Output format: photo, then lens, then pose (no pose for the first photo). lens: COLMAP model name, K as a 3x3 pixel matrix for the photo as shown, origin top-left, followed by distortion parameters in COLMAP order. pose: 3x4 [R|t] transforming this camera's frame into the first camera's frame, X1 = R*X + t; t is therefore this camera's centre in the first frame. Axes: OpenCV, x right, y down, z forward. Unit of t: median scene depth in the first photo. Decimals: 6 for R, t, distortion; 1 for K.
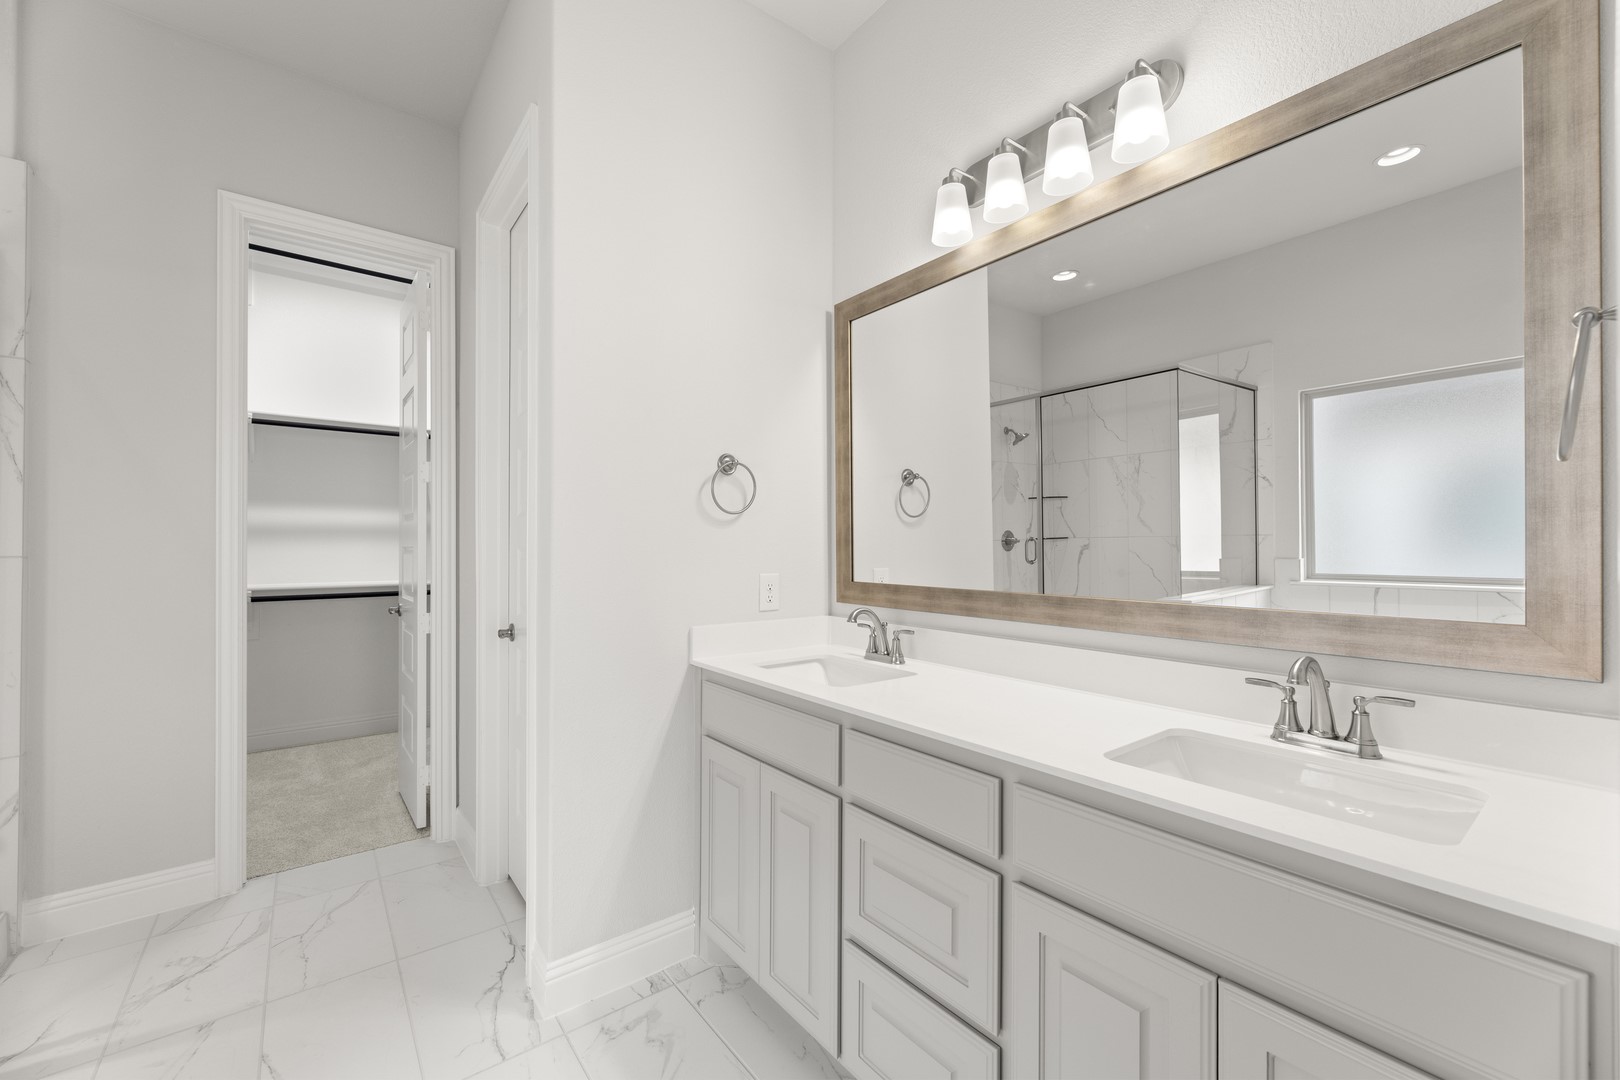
lens RADIAL K [[647.9, 0, 810.7], [0, 647.9, 554.2], [0, 0, 1]] dist [-0.000009, -0.000705]
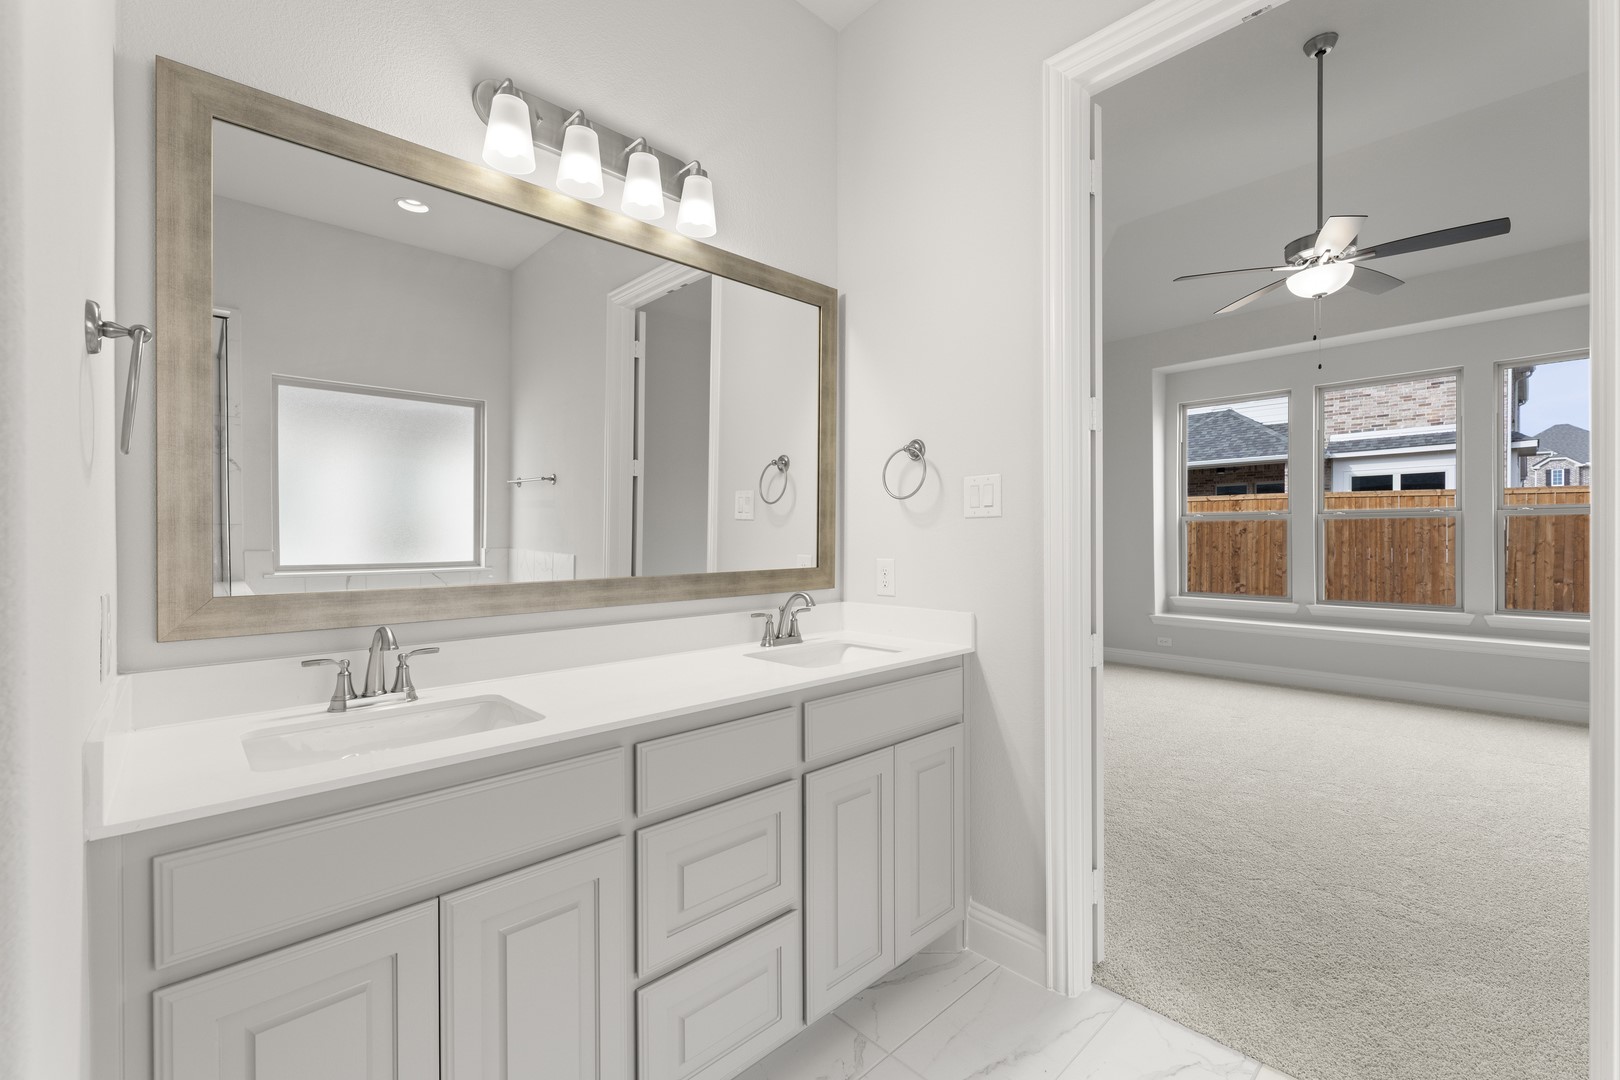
lens RADIAL K [[682.5, 0, 768.8], [0, 682.5, 536.9], [0, 0, 1]] dist [-0.002998, 0.000064]
pose [[-0.065761, -0.018617, 0.997662, -0.614530], [0.005874, 0.999801, 0.019044, -0.019376], [-0.997818, 0.007112, -0.065639, 0.652291]]
